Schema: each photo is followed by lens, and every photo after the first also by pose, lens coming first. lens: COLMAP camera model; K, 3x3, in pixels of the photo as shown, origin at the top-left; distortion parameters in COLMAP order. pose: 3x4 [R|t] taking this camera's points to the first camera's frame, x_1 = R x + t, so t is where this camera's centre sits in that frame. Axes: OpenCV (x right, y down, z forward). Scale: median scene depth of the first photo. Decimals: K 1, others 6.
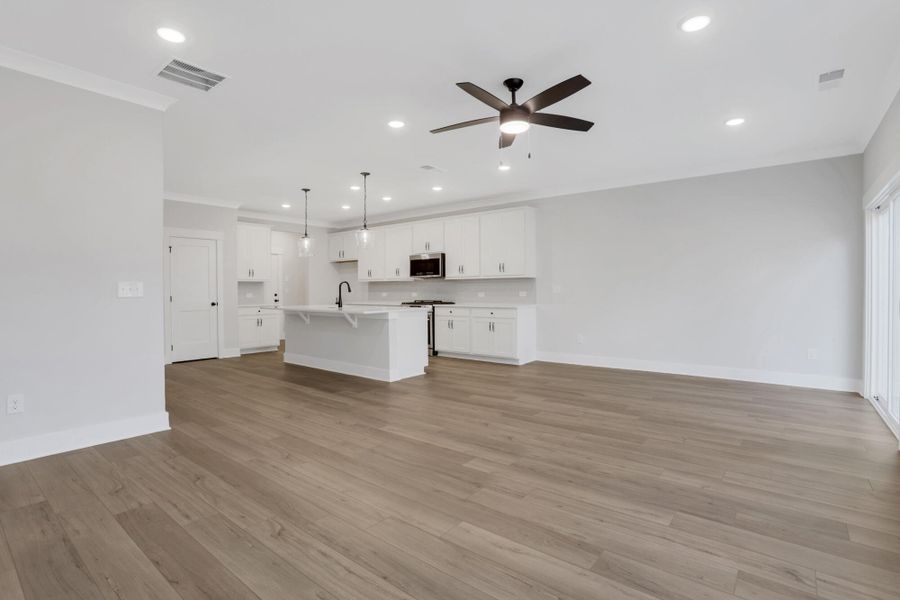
lens RADIAL K [[439.8, 0, 449.3], [0, 439.8, 293.9], [0, 0, 1]] dist [-0.073950, 0.032650]
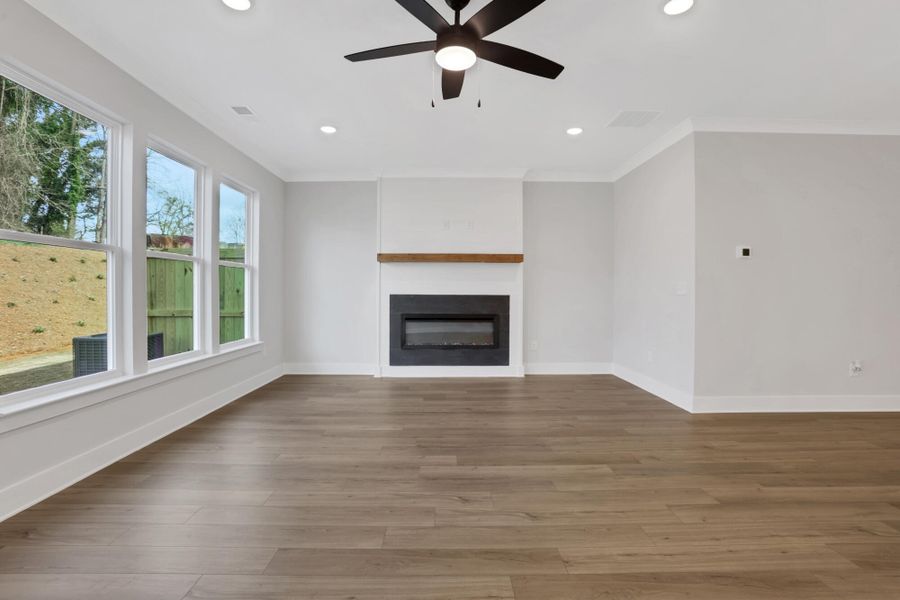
lens RADIAL K [[424.7, 0, 440.2], [0, 424.7, 294.5], [0, 0, 1]] dist [-0.073204, 0.029005]
pose [[-0.783551, 0.006228, -0.621296, 0.298293], [0.001116, 0.999962, 0.008617, -0.006971], [0.621326, 0.006059, -0.783529, 0.756503]]
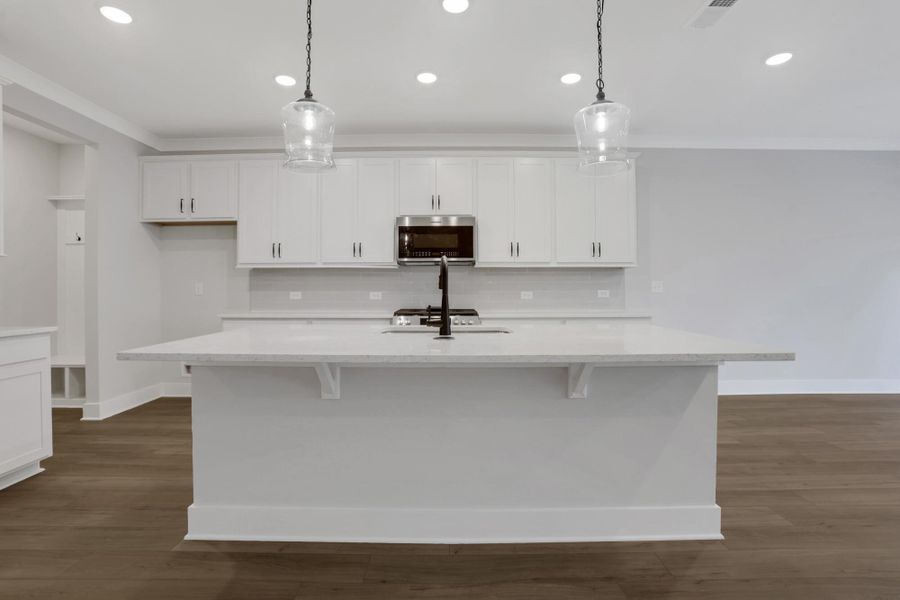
lens RADIAL K [[430.2, 0, 466.0], [0, 430.2, 293.7], [0, 0, 1]] dist [-0.068165, 0.027596]
pose [[0.782960, -0.001833, 0.622069, -0.425473], [-0.002327, 0.999980, 0.005875, -0.003768], [-0.622067, -0.006047, 0.782940, 0.701717]]
